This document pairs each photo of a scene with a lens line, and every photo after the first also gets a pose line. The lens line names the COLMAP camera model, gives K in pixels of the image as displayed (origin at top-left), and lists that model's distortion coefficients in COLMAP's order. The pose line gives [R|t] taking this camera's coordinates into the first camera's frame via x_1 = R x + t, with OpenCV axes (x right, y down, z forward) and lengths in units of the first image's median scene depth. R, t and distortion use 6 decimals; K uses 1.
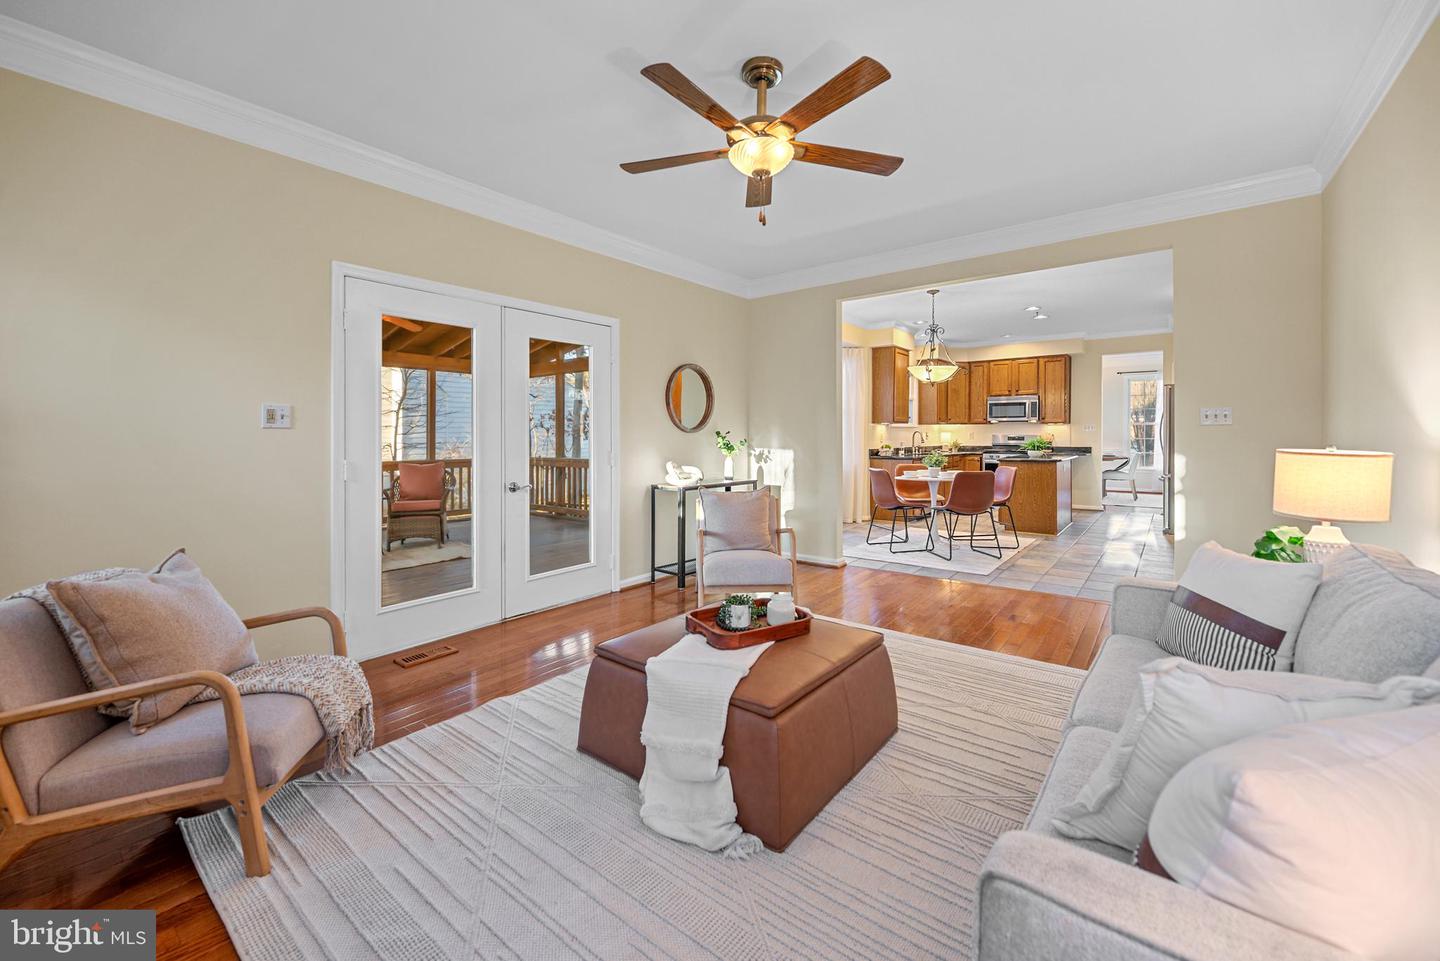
lens RADIAL K [[576.8, 0, 722.4], [0, 576.8, 442.0], [0, 0, 1]] dist [-0.002426, -0.000202]
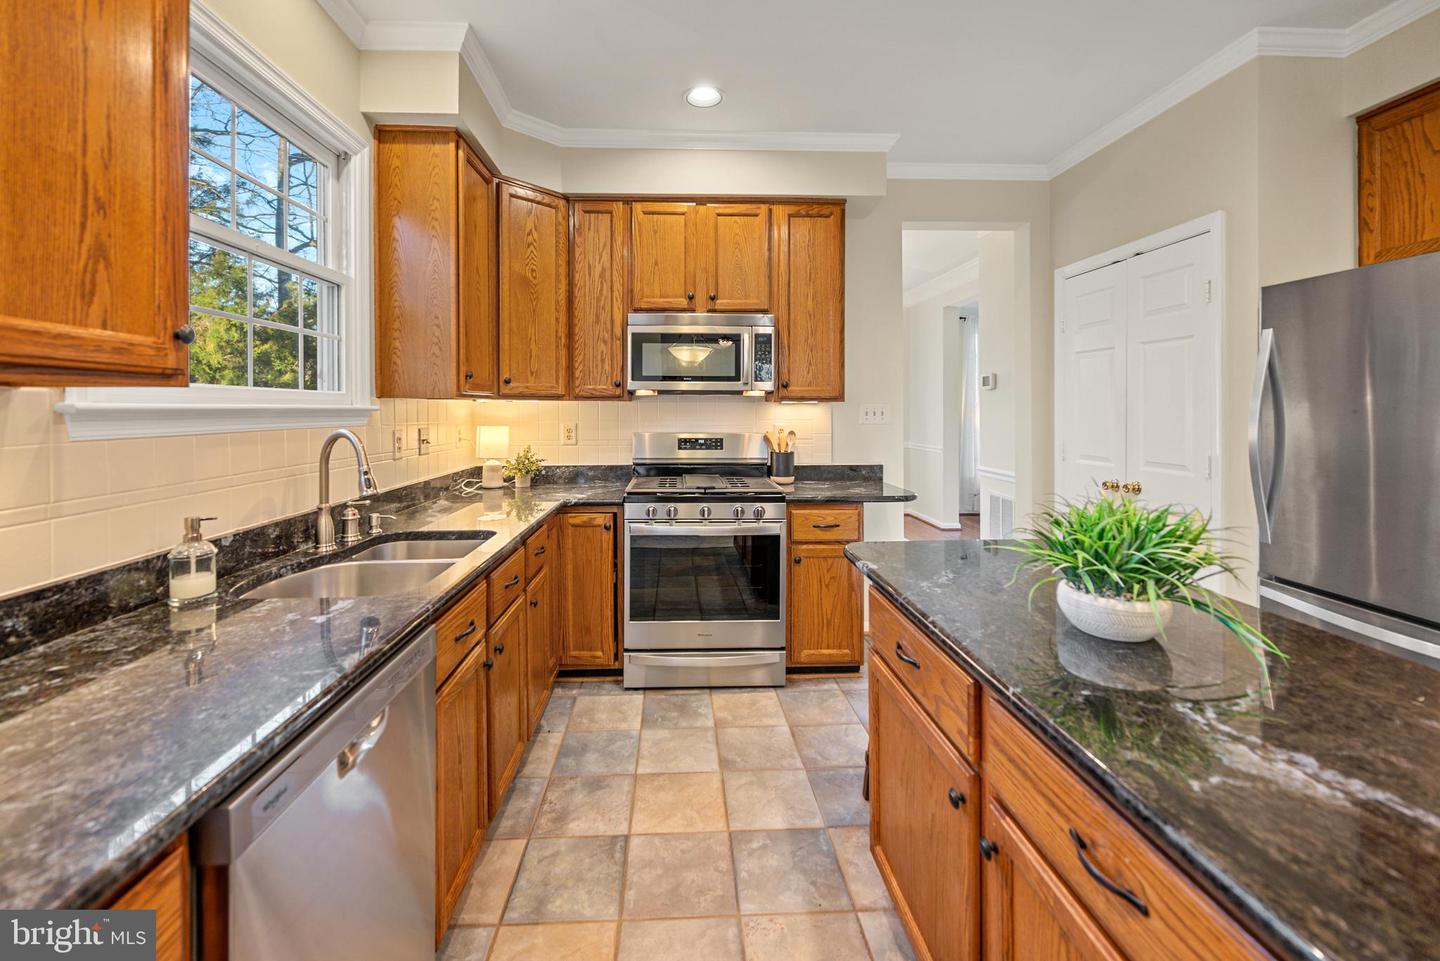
lens RADIAL K [[589.5, 0, 702.0], [0, 589.5, 407.7], [0, 0, 1]] dist [-0.001454, -0.000322]
pose [[0.760397, 0.000553, 0.649458, 0.289522], [0.001902, 0.999993, -0.003078, -0.026182], [-0.649455, 0.003576, 0.760391, 0.744574]]
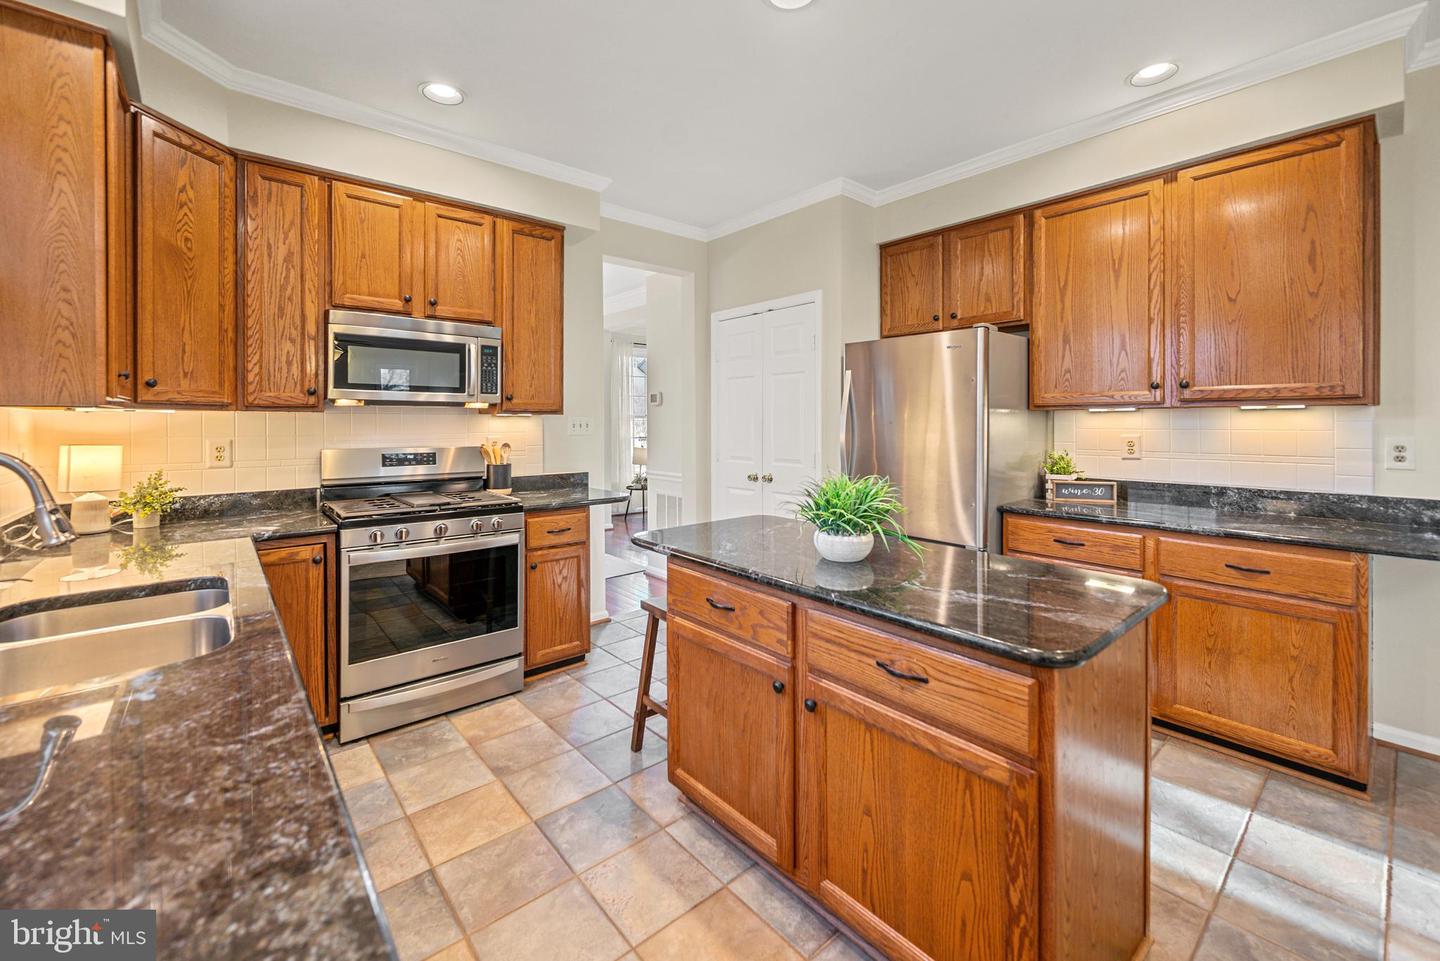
lens RADIAL K [[590.6, 0, 716.9], [0, 590.6, 420.0], [0, 0, 1]] dist [-0.000299, -0.000171]
pose [[0.198263, 0.002528, 0.980146, 0.234029], [0.003131, 0.999990, -0.003212, -0.025717], [-0.980144, 0.003706, 0.198253, 0.783106]]
